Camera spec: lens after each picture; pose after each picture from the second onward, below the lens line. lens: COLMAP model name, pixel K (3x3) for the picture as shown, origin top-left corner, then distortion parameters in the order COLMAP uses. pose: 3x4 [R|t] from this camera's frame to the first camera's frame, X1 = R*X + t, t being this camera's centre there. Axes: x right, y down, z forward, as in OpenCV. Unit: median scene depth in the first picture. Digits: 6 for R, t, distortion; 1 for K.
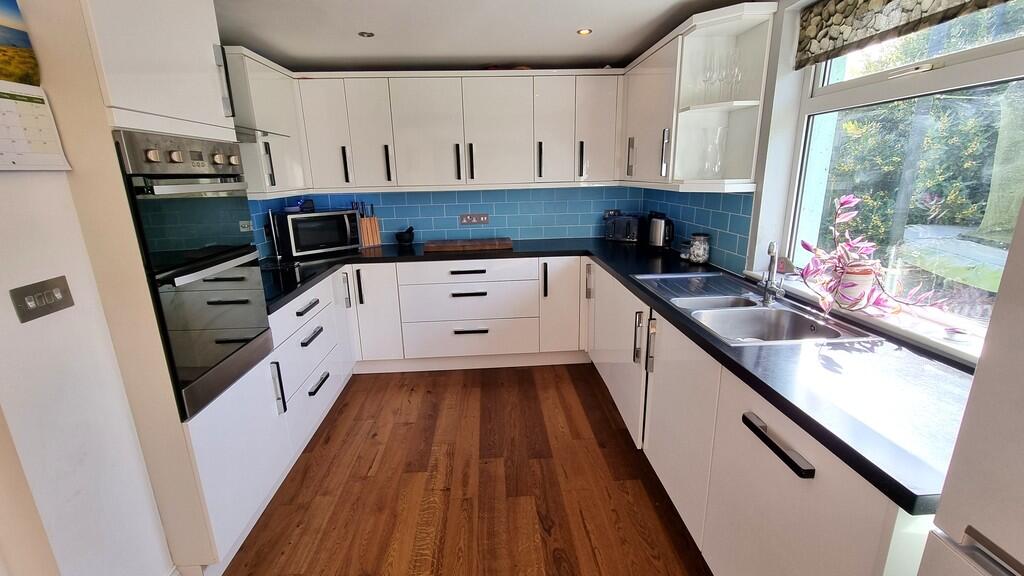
lens RADIAL K [[440.2, 0, 509.1], [0, 440.2, 295.9], [0, 0, 1]] dist [-0.006958, 0.000075]
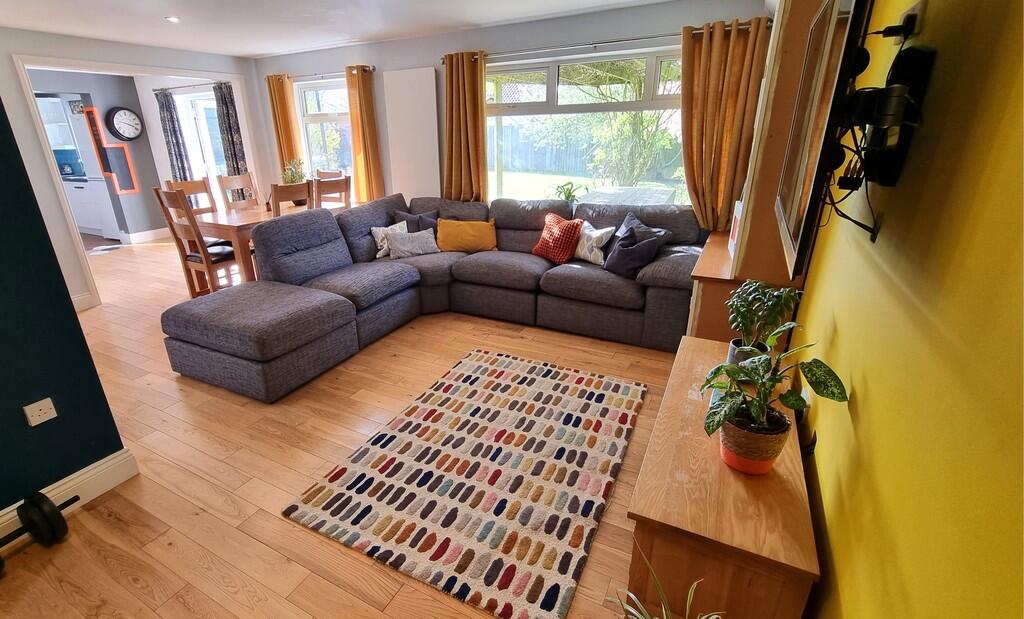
lens RADIAL K [[467.4, 0, 501.7], [0, 467.4, 311.3], [0, 0, 1]] dist [-0.014992, -0.000124]
pose [[0.503150, -0.293217, 0.812935, -0.785652], [0.234423, 0.951719, 0.198183, 0.754120], [-0.831797, 0.090855, 0.547595, -2.640742]]
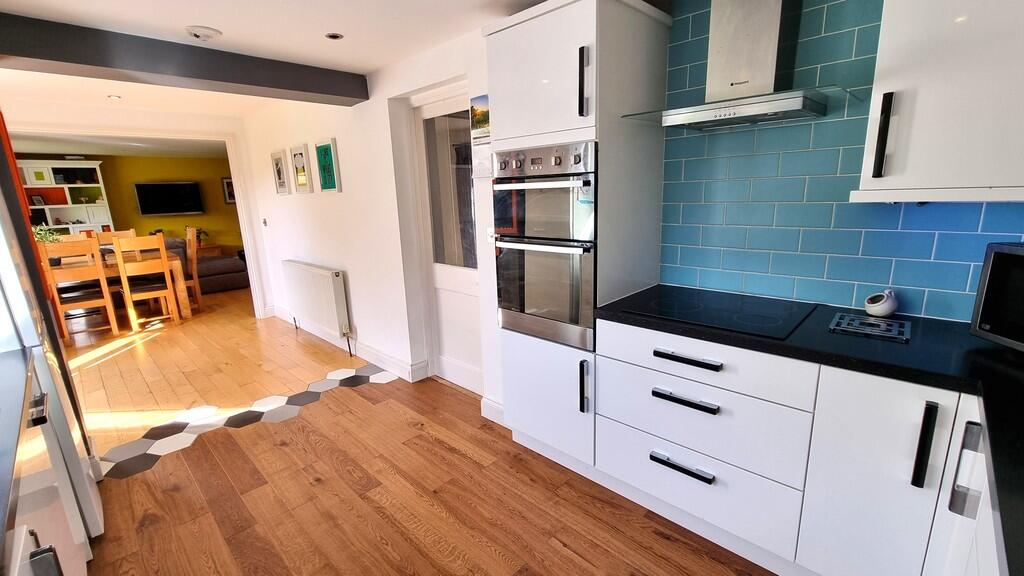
lens RADIAL K [[440.2, 0, 511.8], [0, 440.2, 286.6], [0, 0, 1]] dist [-0.006958, 0.000075]
pose [[-0.732106, 0.195030, -0.652675, 0.130334], [-0.134953, 0.897621, 0.419601, -0.251064], [0.667689, 0.395273, -0.630833, 0.923410]]
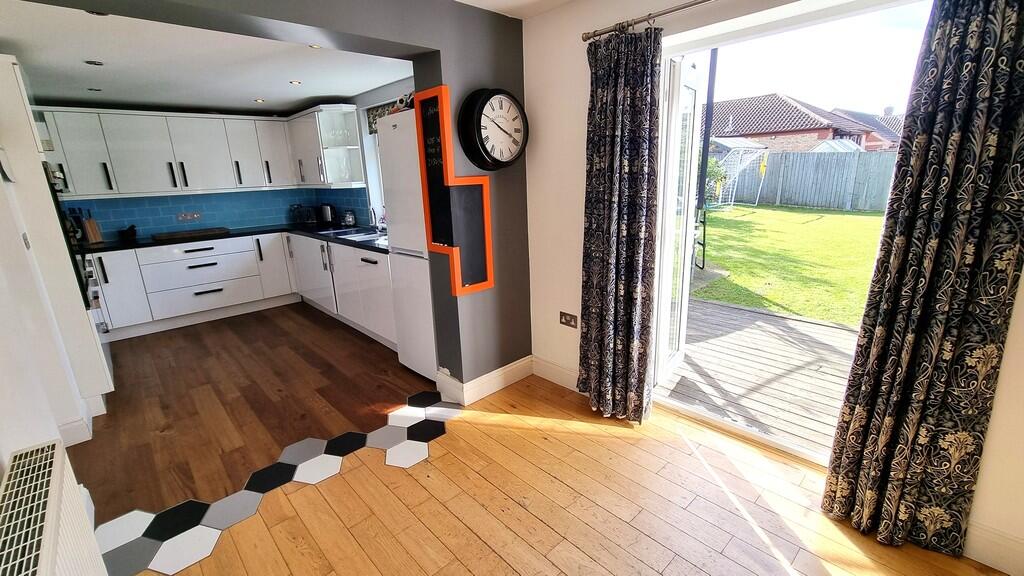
lens RADIAL K [[440.2, 0, 515.4], [0, 440.2, 290.4], [0, 0, 1]] dist [-0.006958, 0.000075]
pose [[0.764530, -0.172540, 0.621066, -0.216609], [0.190860, 0.980899, 0.037558, 0.221296], [-0.615683, 0.089822, 0.782858, -0.761990]]
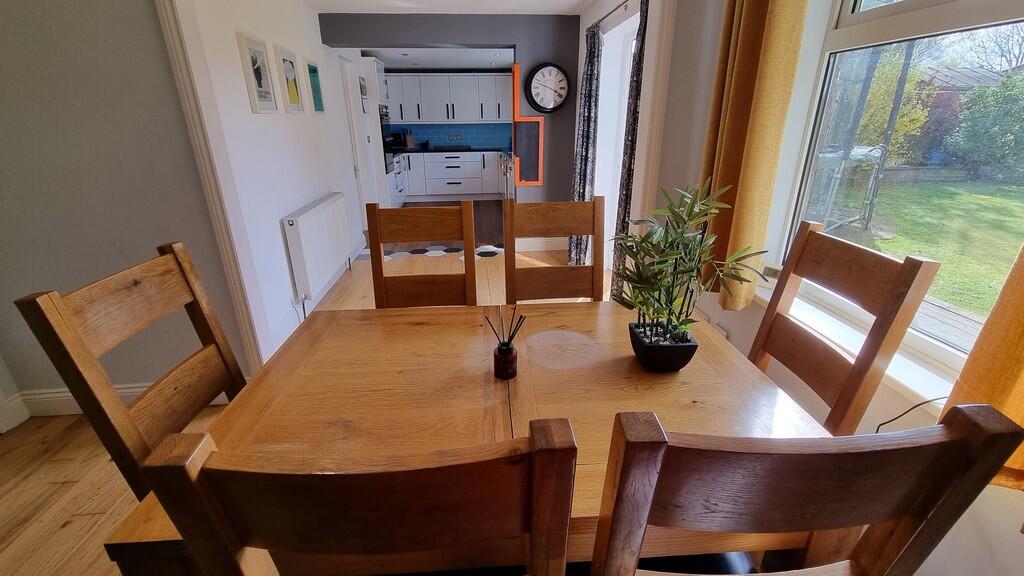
lens RADIAL K [[451.5, 0, 511.7], [0, 451.5, 286.5], [0, 0, 1]] dist [0.017266, 0.000162]
pose [[0.999453, -0.000137, 0.033067, 0.156474], [-0.002548, 0.996700, 0.081130, 0.462248], [-0.032969, -0.081170, 0.996155, -1.606802]]
